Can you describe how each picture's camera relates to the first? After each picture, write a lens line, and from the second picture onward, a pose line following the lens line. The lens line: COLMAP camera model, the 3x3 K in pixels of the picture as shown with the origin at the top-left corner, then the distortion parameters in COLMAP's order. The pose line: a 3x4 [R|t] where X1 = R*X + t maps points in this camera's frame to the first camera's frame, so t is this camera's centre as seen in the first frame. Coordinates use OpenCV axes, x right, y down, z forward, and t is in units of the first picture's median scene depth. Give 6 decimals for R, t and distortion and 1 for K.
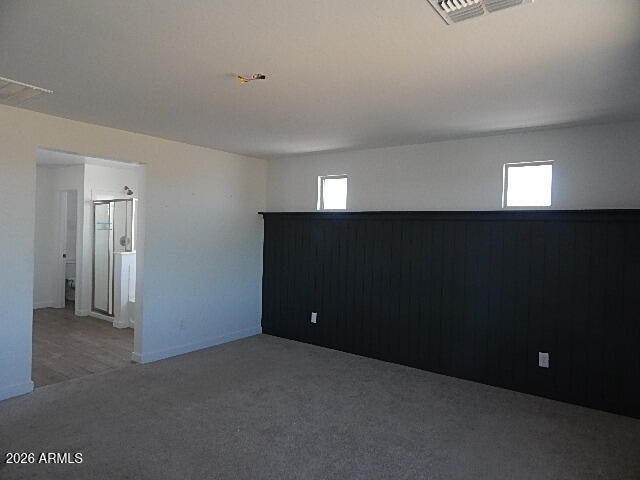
lens RADIAL K [[425.6, 0, 315.6], [0, 425.6, 242.2], [0, 0, 1]] dist [0.005774, -0.000301]
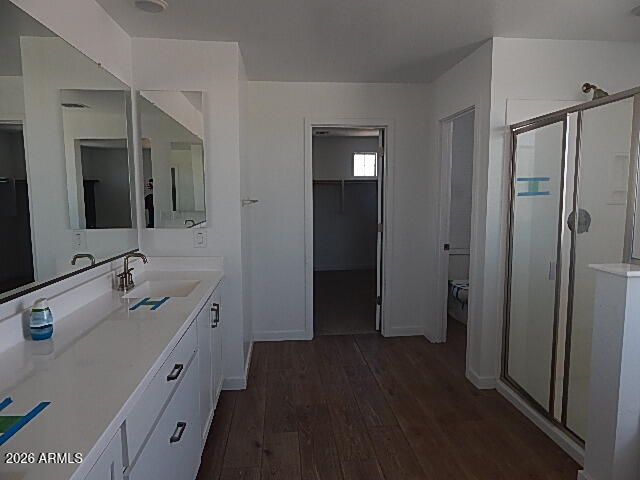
lens RADIAL K [[425.6, 0, 316.9], [0, 425.6, 238.2], [0, 0, 1]] dist [0.005774, -0.000301]
pose [[0.663093, 0.058422, -0.746254, -0.328127], [0.016204, 0.995596, 0.092341, -0.028543], [0.748362, -0.073323, 0.659226, 0.572367]]
